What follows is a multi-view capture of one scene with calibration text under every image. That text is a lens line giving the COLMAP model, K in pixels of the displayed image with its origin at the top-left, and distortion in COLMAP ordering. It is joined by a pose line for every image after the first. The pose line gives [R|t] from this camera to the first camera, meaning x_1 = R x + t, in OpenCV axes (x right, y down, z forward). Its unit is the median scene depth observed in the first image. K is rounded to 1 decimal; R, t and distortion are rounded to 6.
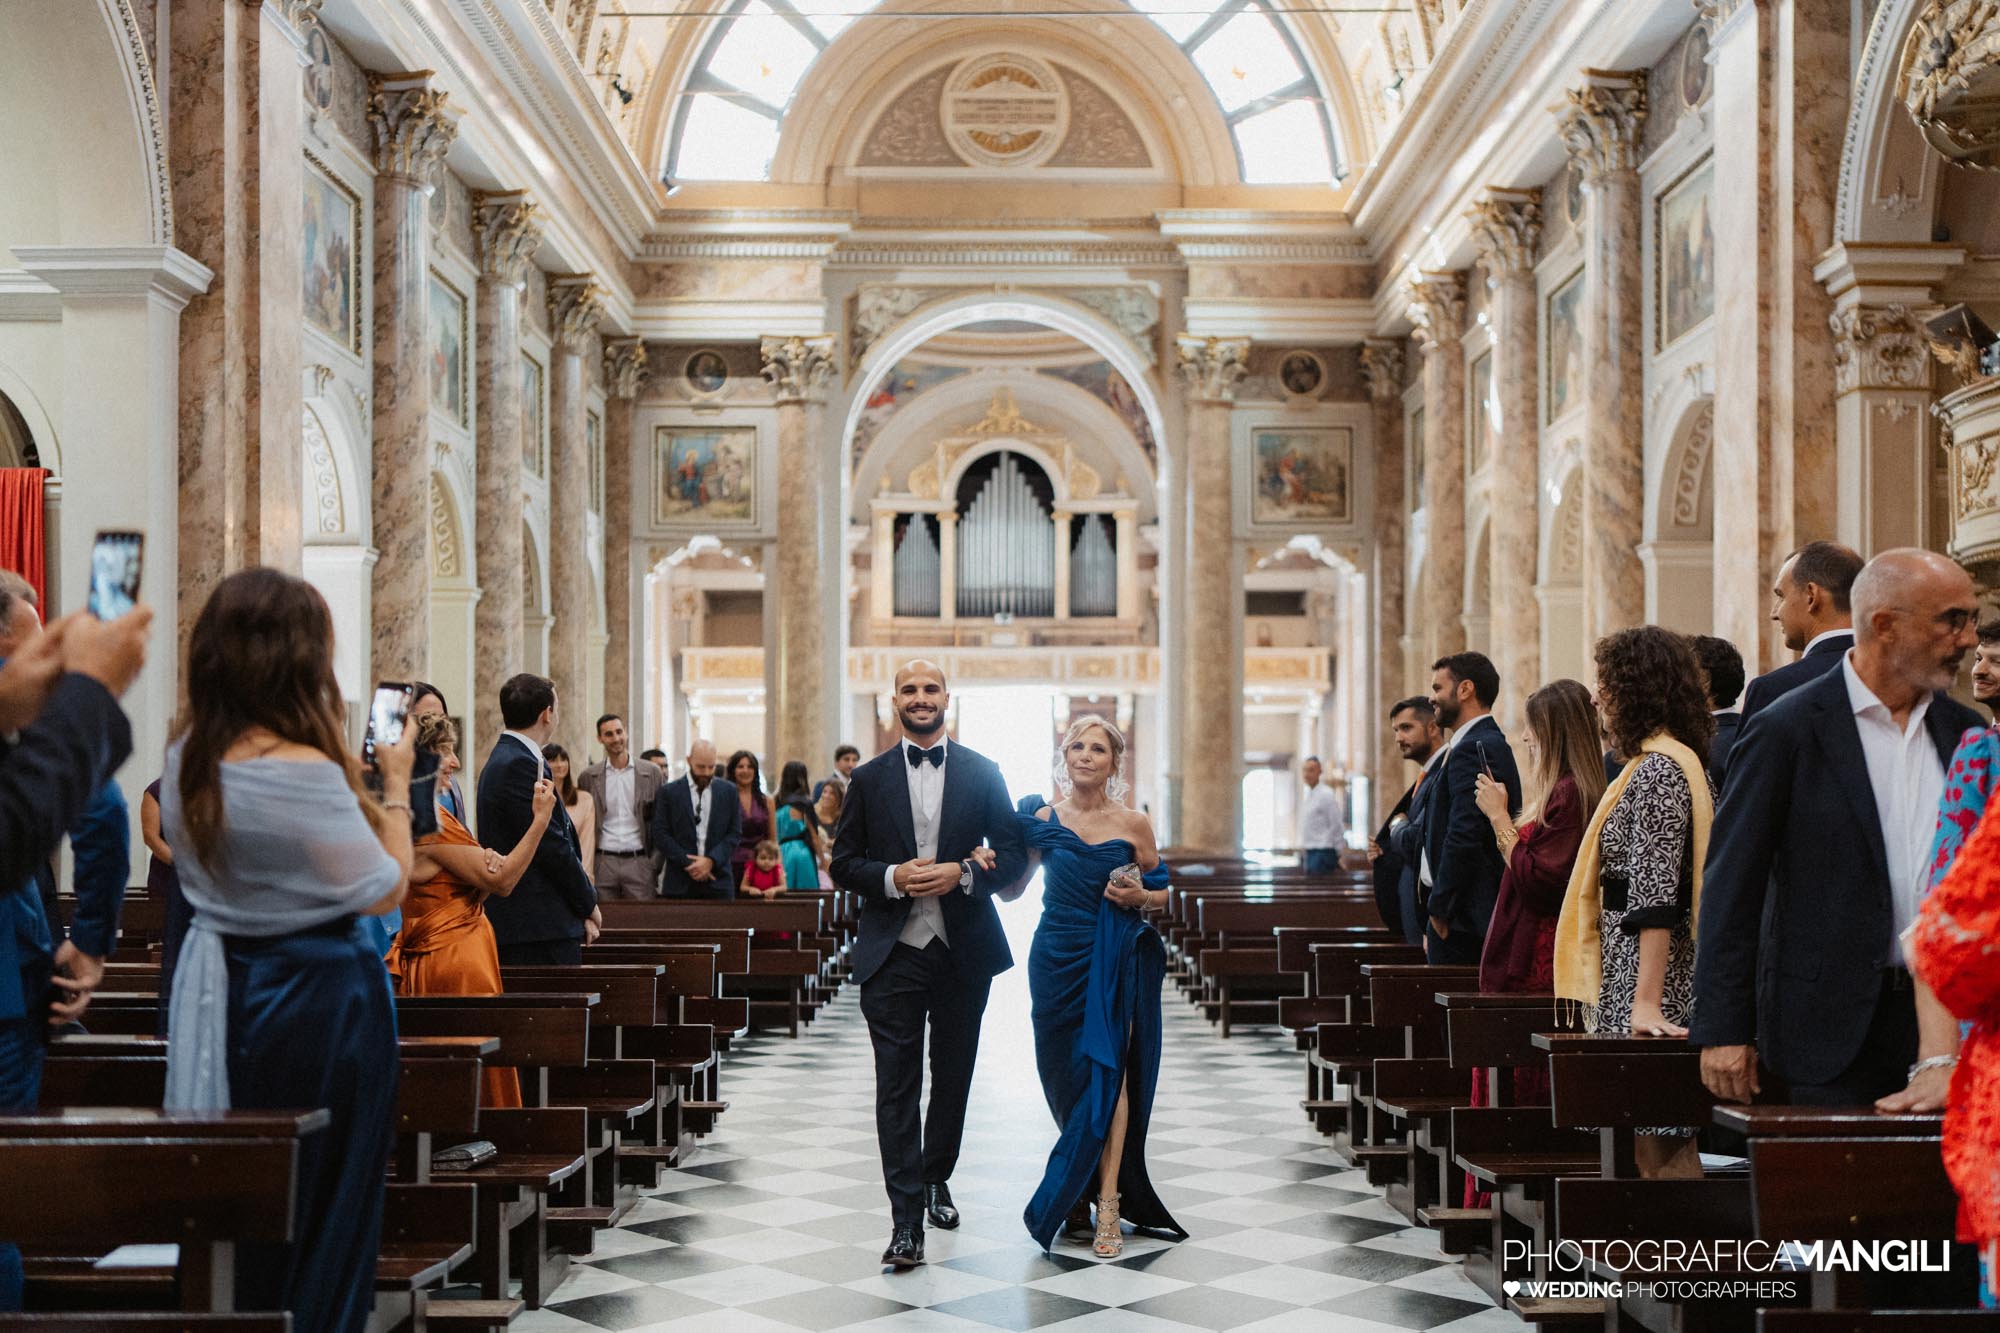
lens RADIAL K [[1954.6, 0, 1014.3], [0, 1954.6, 785.0], [0, 0, 1]] dist [-0.009887, 0.000557]
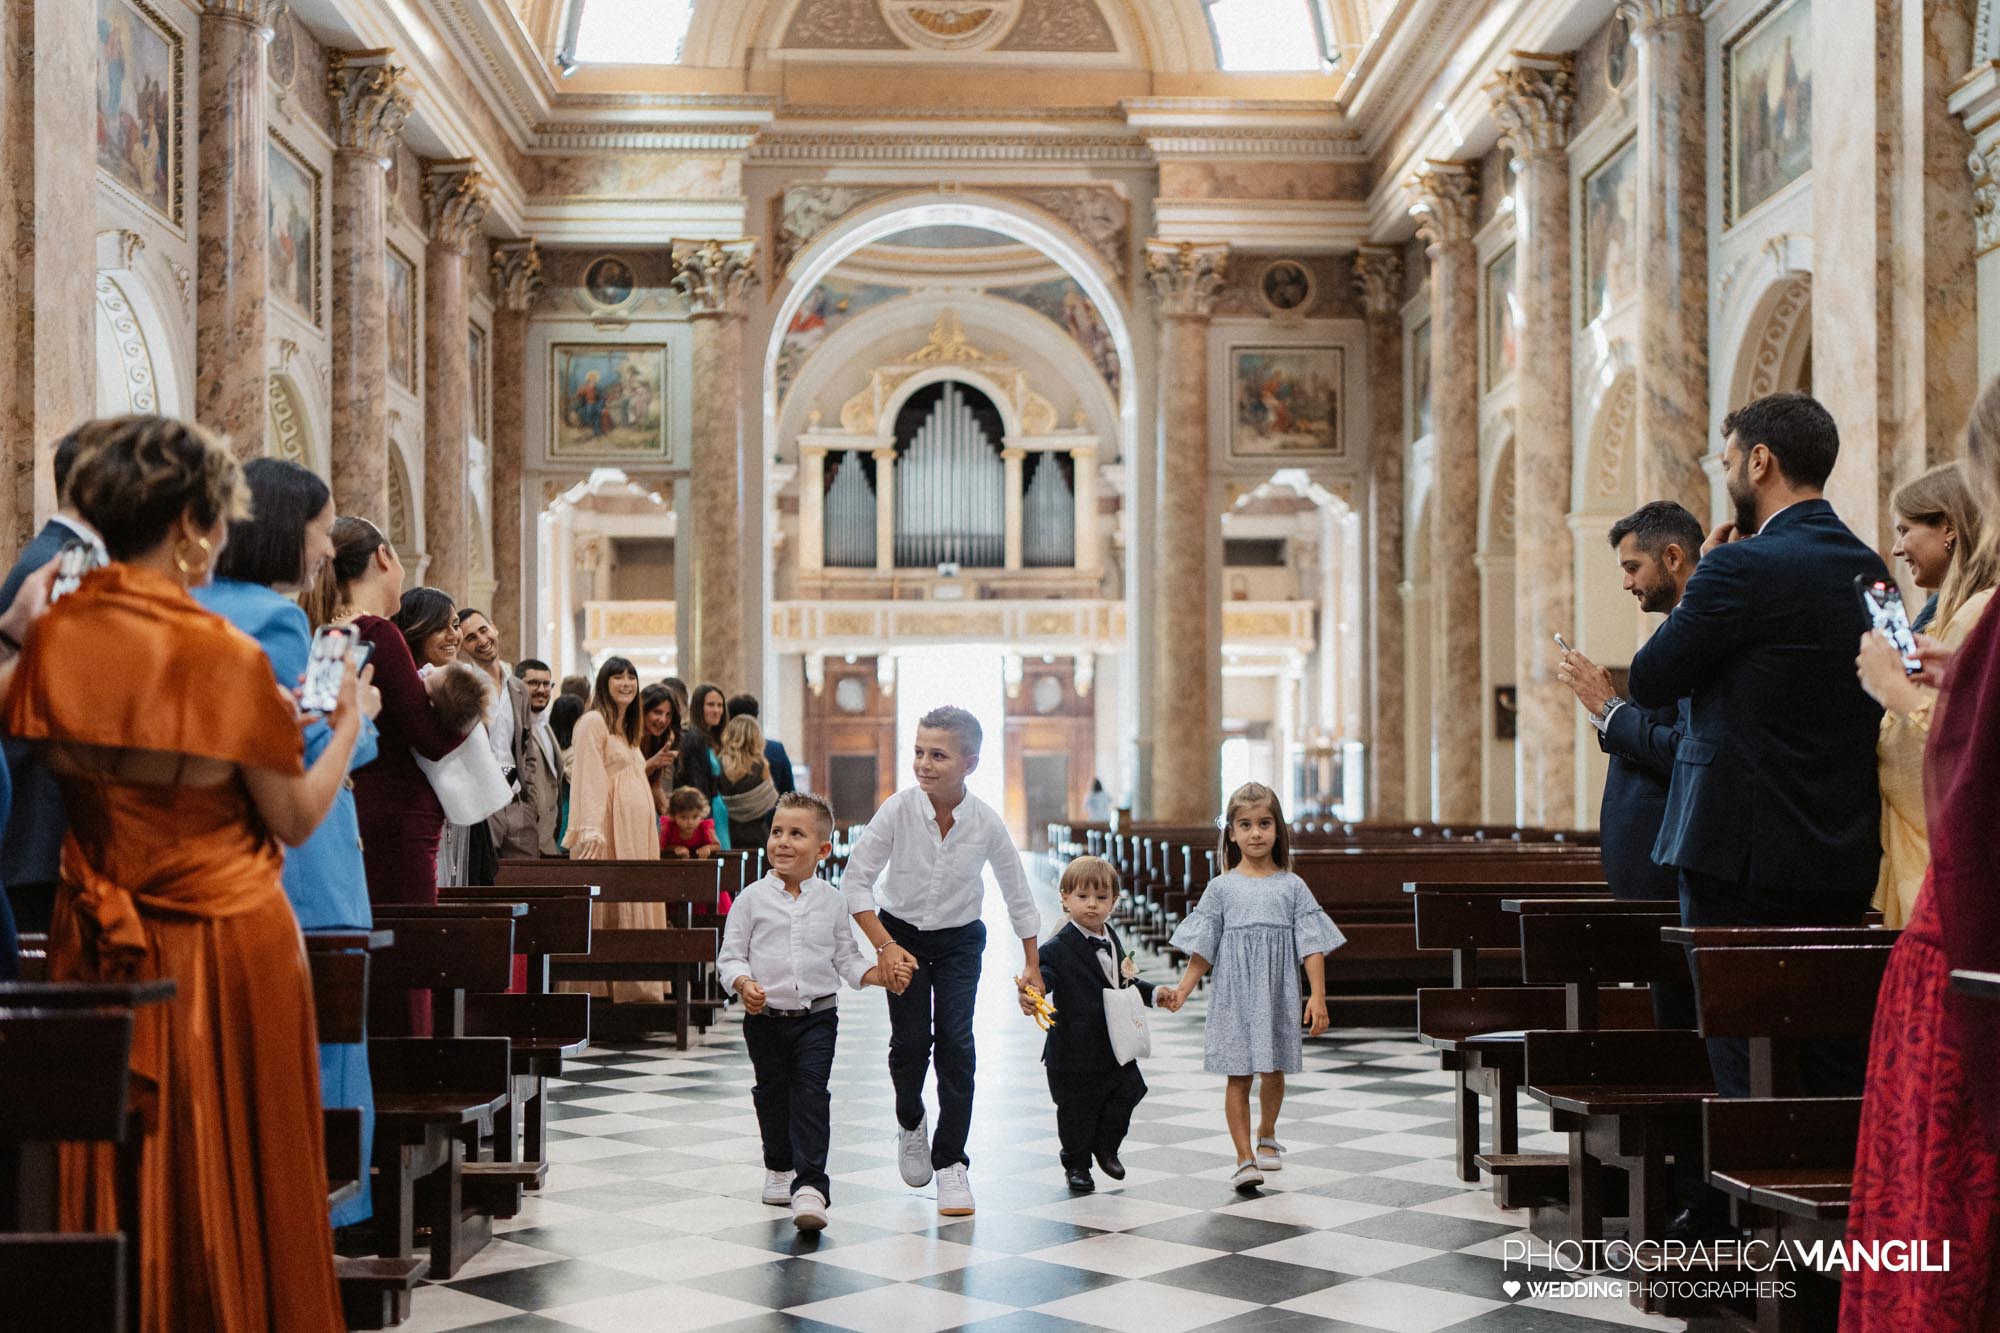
lens RADIAL K [[2087.5, 0, 1004.0], [0, 2087.5, 743.4], [0, 0, 1]] dist [0.000721, 0.000198]
pose [[0.999712, -0.001547, 0.023928, -0.003606], [0.001837, 0.999925, -0.012103, 0.007419], [-0.023907, 0.012144, 0.999640, 0.063874]]
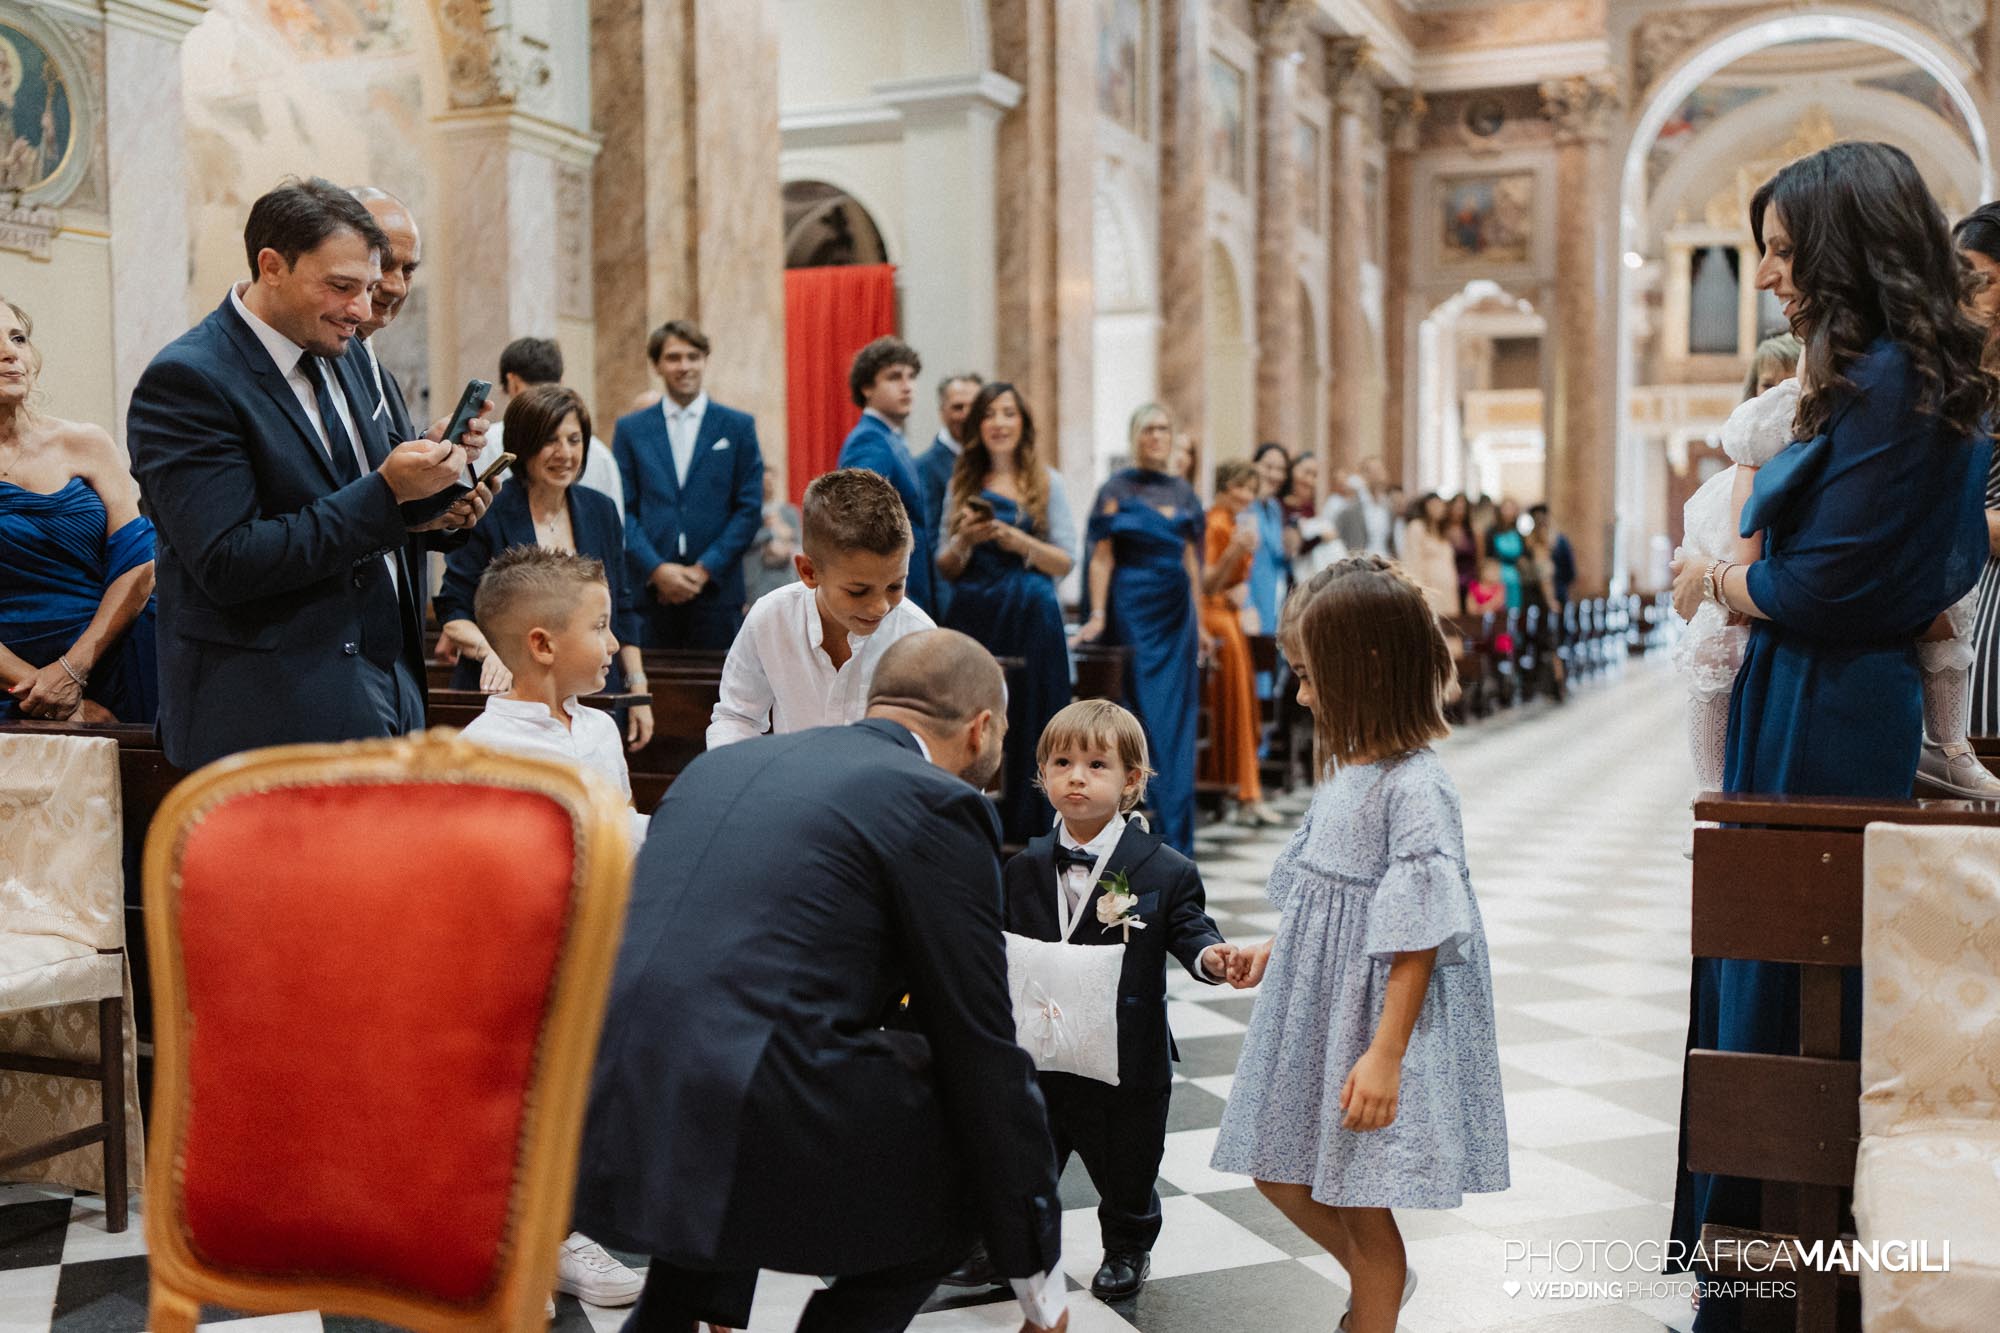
lens RADIAL K [[2009.3, 0, 1000.0], [0, 2009.3, 666.5], [0, 0, 1]] dist [-0.017128, 0.002640]
pose [[0.916840, 0.023154, -0.398583, 0.031429], [0.002677, 0.997938, 0.064129, 0.003306], [0.399246, -0.059863, 0.914888, -0.061222]]
